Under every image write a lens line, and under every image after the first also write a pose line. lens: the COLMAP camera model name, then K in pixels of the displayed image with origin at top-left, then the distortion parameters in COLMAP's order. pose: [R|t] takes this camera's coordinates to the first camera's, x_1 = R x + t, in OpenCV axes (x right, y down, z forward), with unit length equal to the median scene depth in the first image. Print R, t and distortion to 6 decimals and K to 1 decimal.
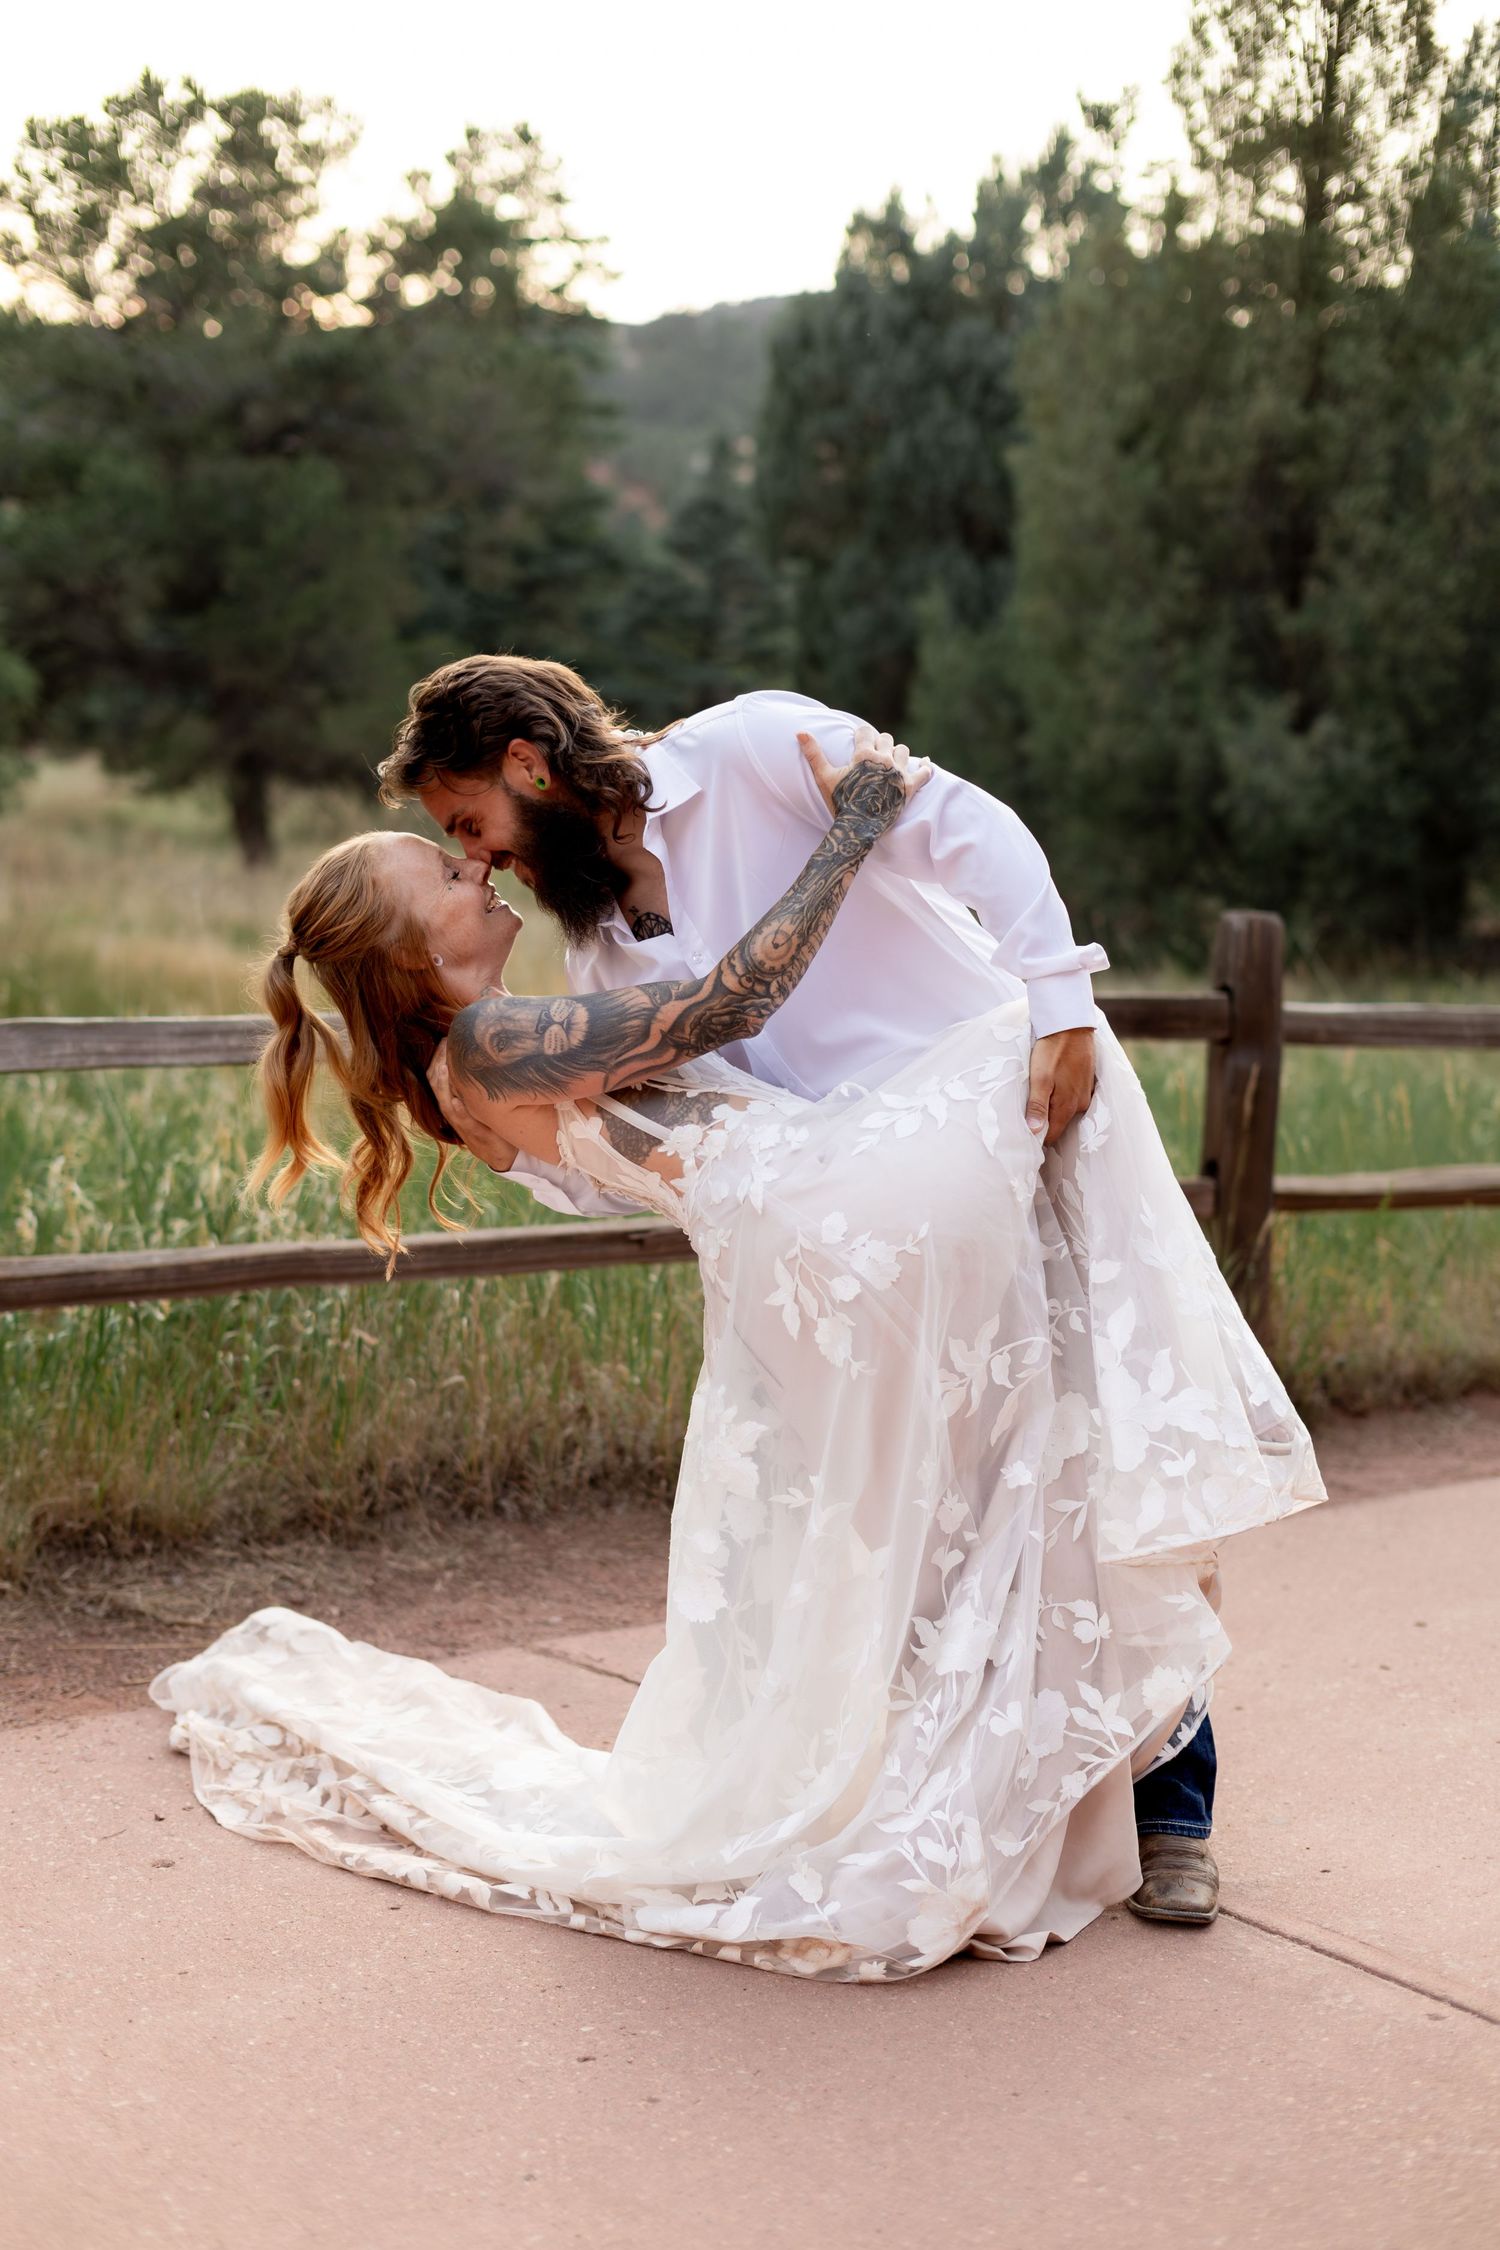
lens RADIAL K [[3069.4, 0, 750.0], [0, 3069.4, 1125.0], [0, 0, 1]] dist [0.001746, 0.009213]
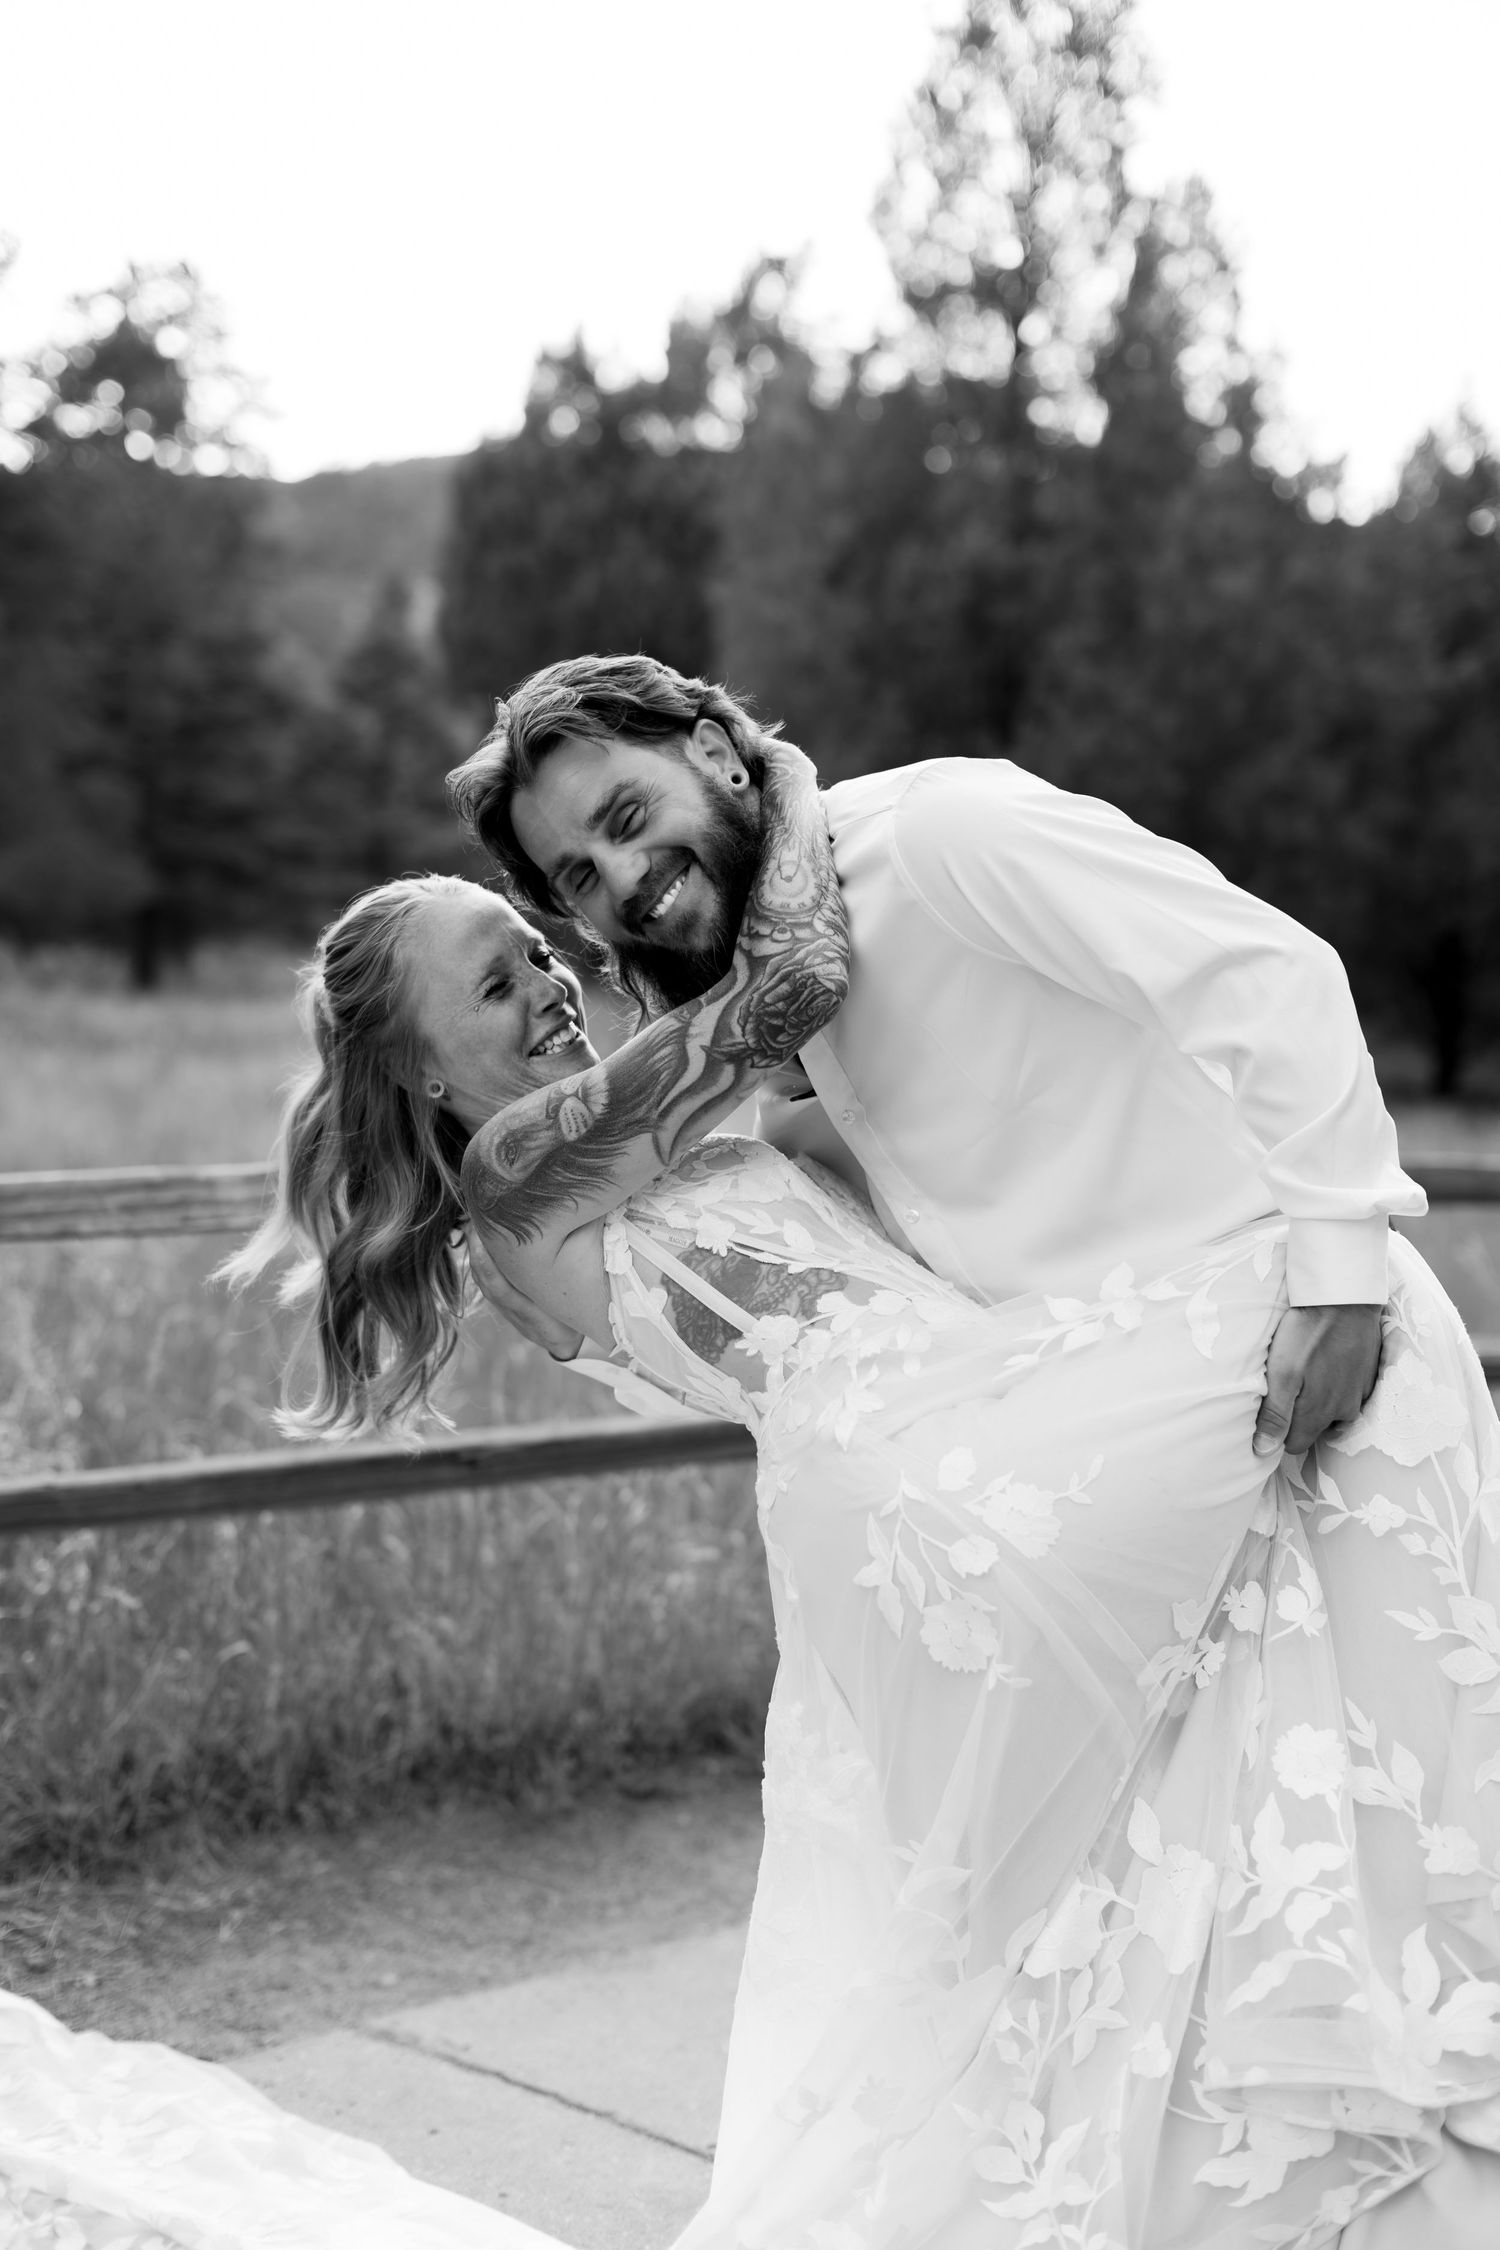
lens RADIAL K [[3045.8, 0, 757.3], [0, 3045.8, 1077.2], [0, 0, 1]] dist [0.005157, 0.024482]
pose [[0.992992, -0.004379, 0.118097, -0.056225], [0.012171, 0.997789, -0.065334, -0.008612], [-0.117549, 0.066313, 0.990850, 0.216725]]
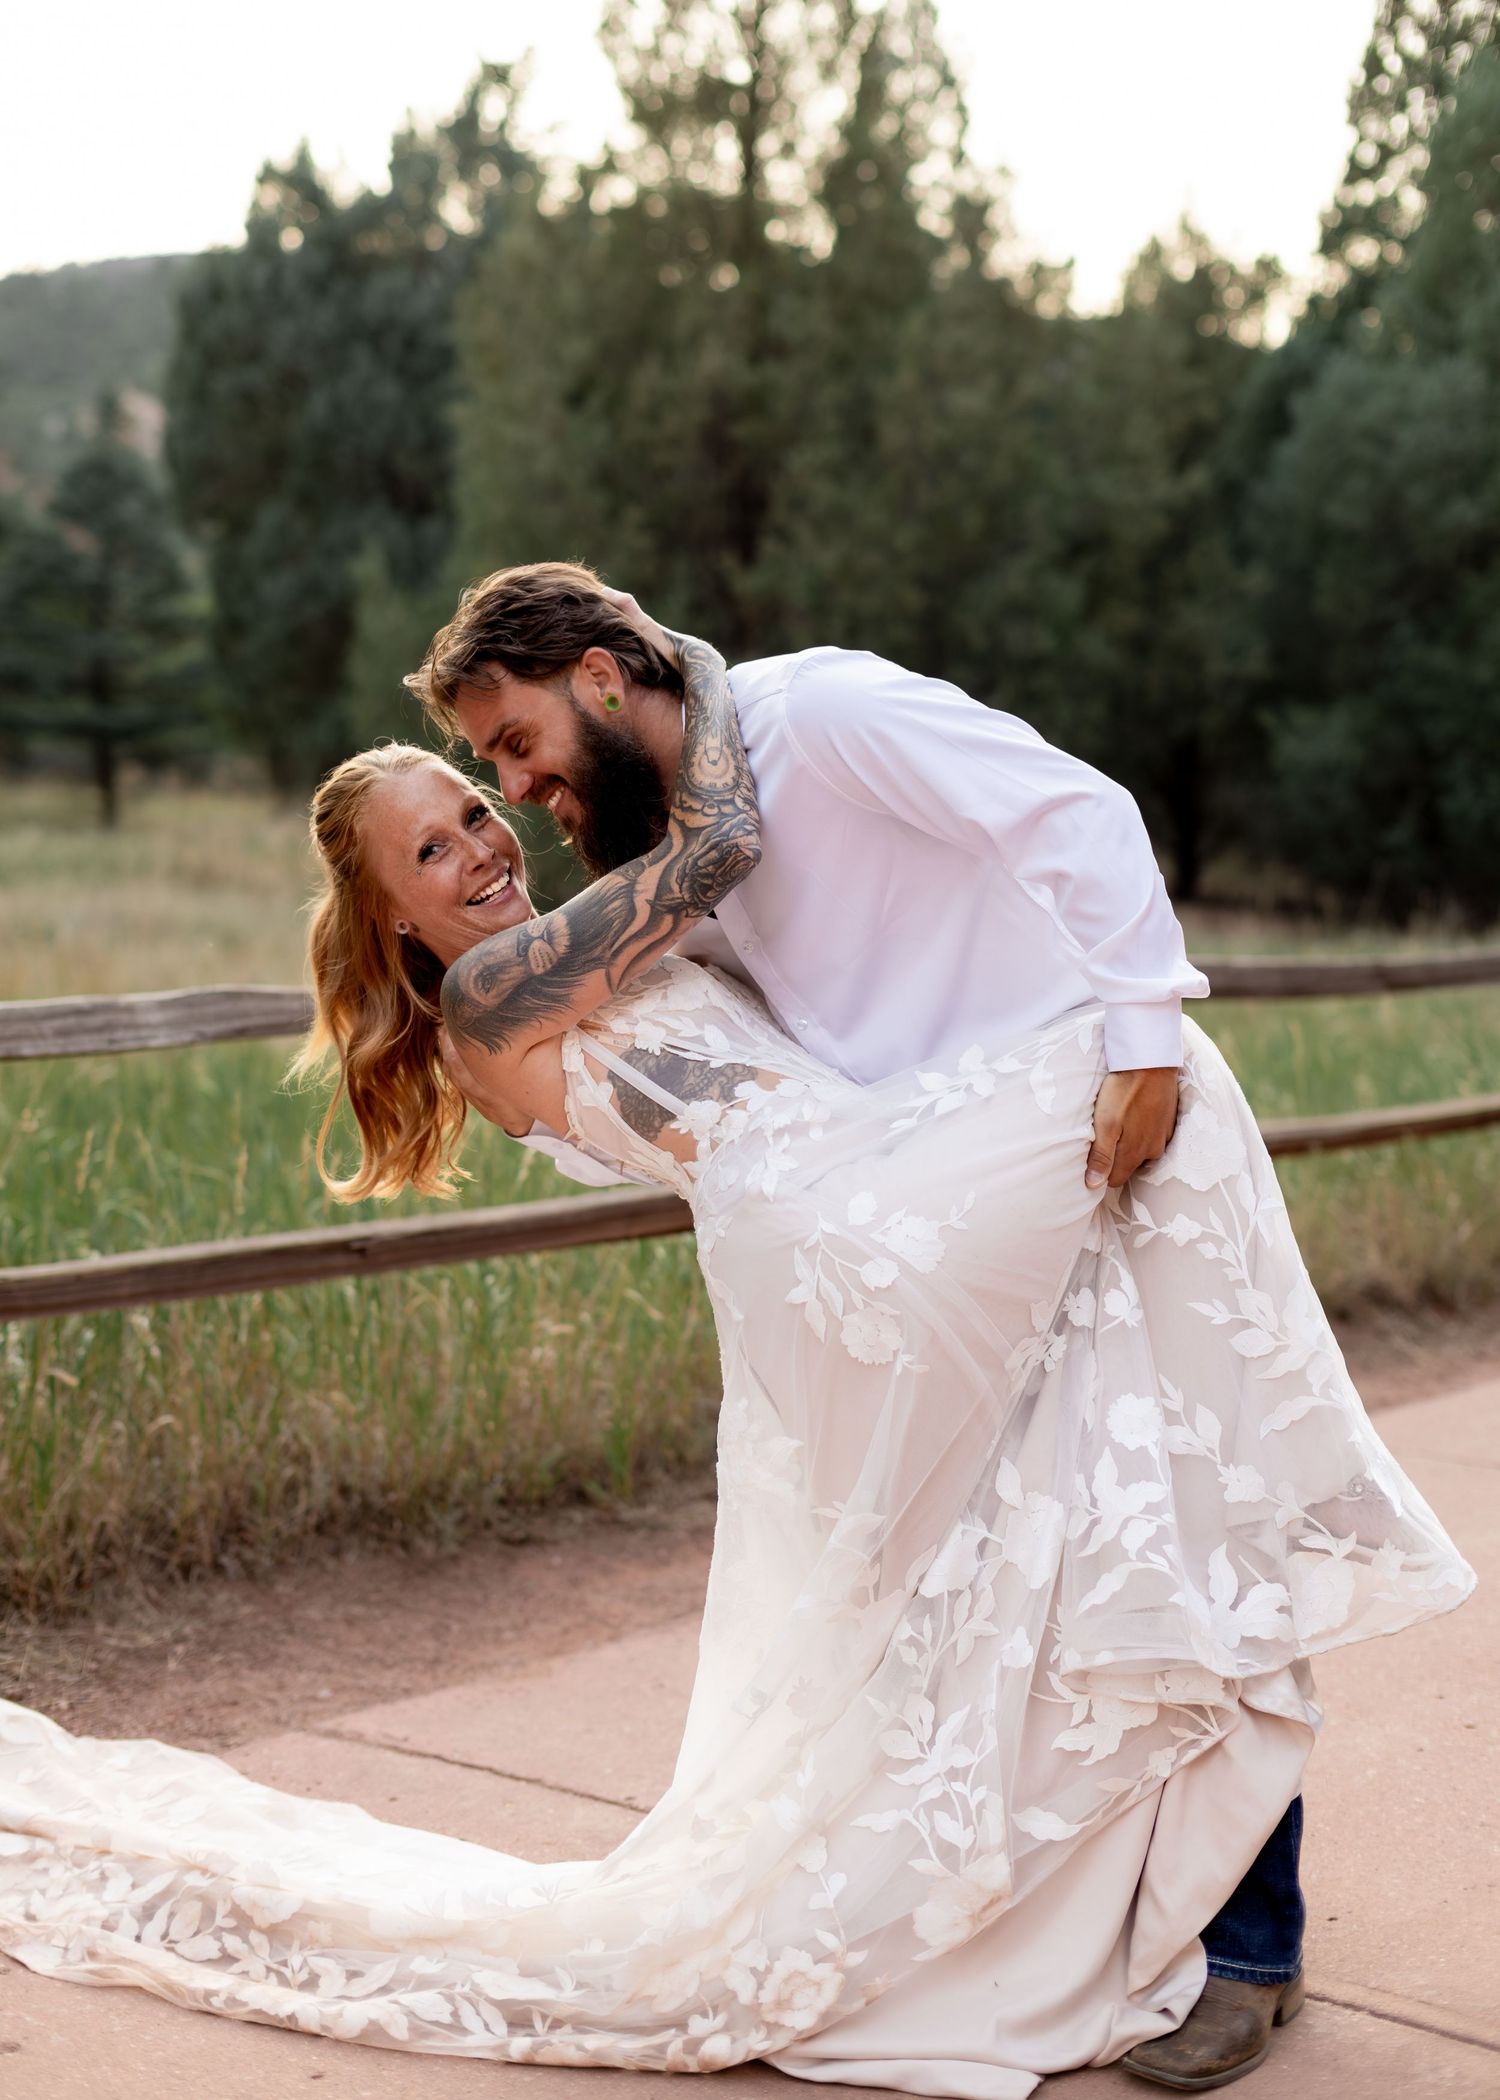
lens RADIAL K [[3153.7, 0, 756.7], [0, 3153.7, 934.1], [0, 0, 1]] dist [-0.020069, 0.045009]
pose [[0.978152, -0.029753, 0.205753, -0.110981], [0.040963, 0.997887, -0.050439, -0.002488], [-0.203817, 0.057765, 0.977303, 0.087674]]
